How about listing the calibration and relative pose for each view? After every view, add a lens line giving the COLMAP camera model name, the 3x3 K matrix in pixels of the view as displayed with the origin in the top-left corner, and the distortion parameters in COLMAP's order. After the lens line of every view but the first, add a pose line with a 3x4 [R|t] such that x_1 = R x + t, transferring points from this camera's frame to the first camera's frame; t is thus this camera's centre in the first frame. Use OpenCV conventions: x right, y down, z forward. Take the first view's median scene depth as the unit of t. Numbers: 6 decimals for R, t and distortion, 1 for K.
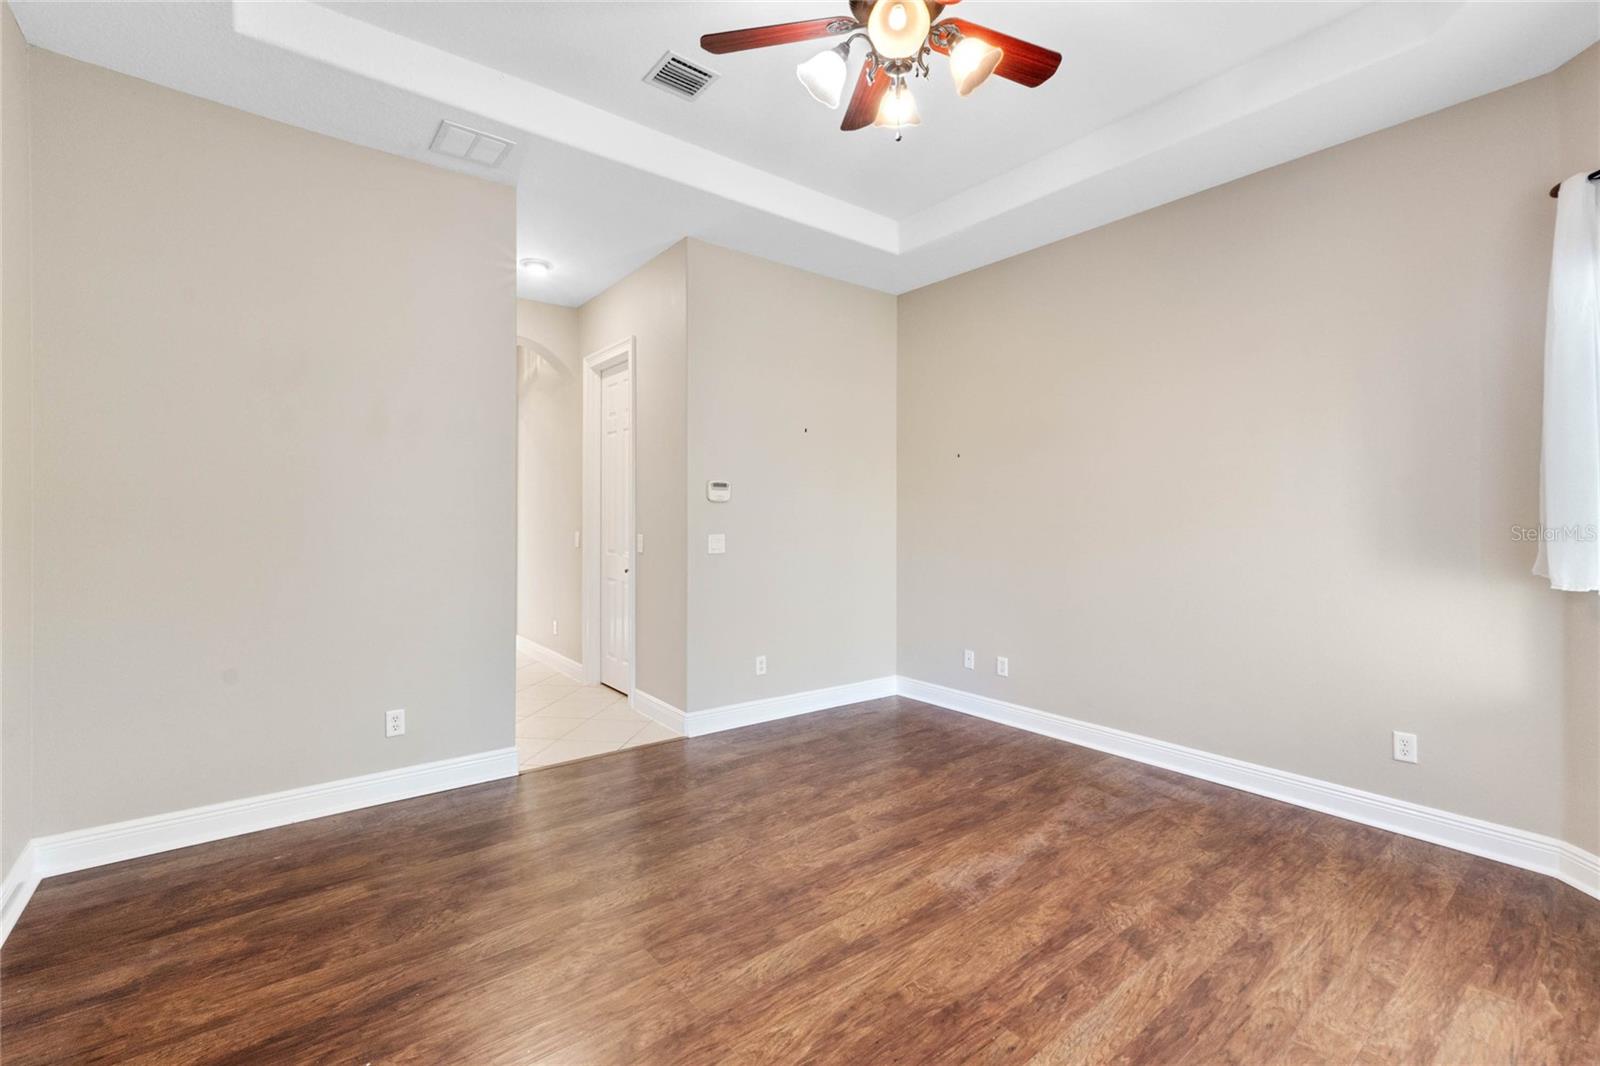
lens RADIAL K [[688.7, 0, 795.4], [0, 688.7, 526.4], [0, 0, 1]] dist [-0.000969, 0.000148]
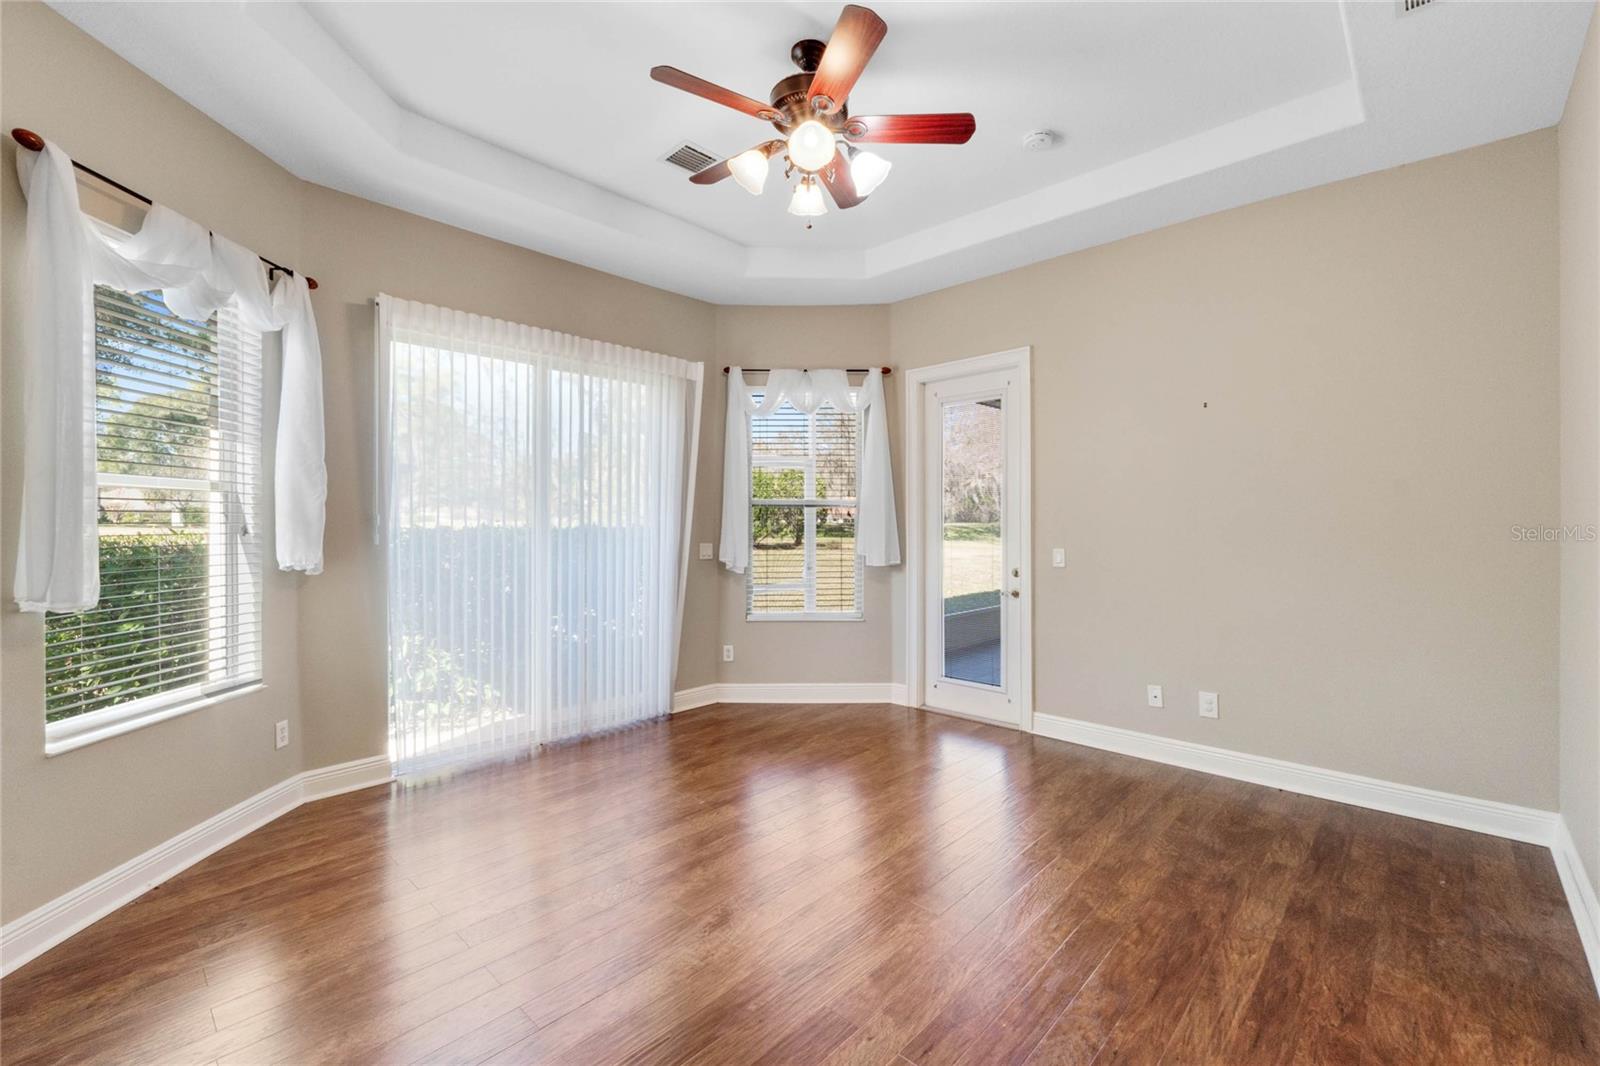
lens RADIAL K [[681.1, 0, 803.6], [0, 681.1, 519.2], [0, 0, 1]] dist [0.007395, -0.004629]
pose [[-0.987746, -0.003545, -0.156027, 0.316821], [-0.004372, 0.999978, 0.004957, -0.035355], [0.156006, 0.005578, -0.987740, 1.967715]]
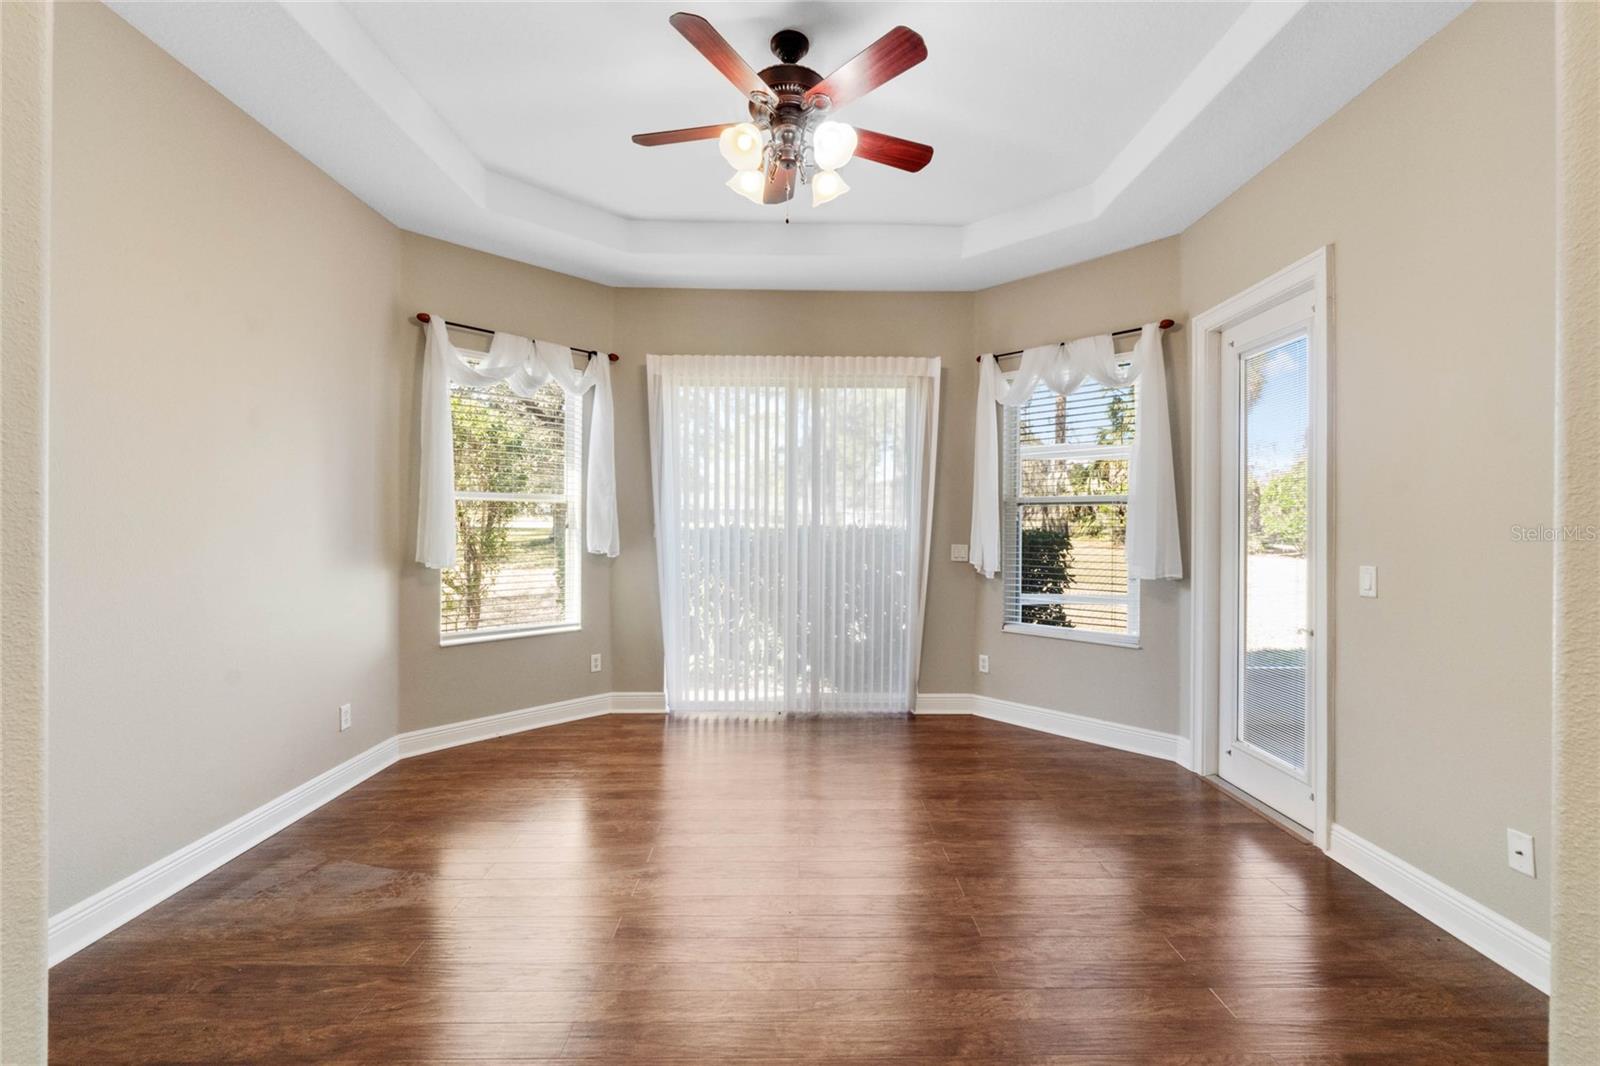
lens RADIAL K [[681.1, 0, 803.6], [0, 681.1, 519.2], [0, 0, 1]] dist [0.007395, -0.004629]
pose [[-0.801391, -0.002145, 0.598137, -0.540988], [0.000260, 0.999992, 0.003935, -0.031694], [-0.598141, 0.003309, -0.801384, 1.729001]]
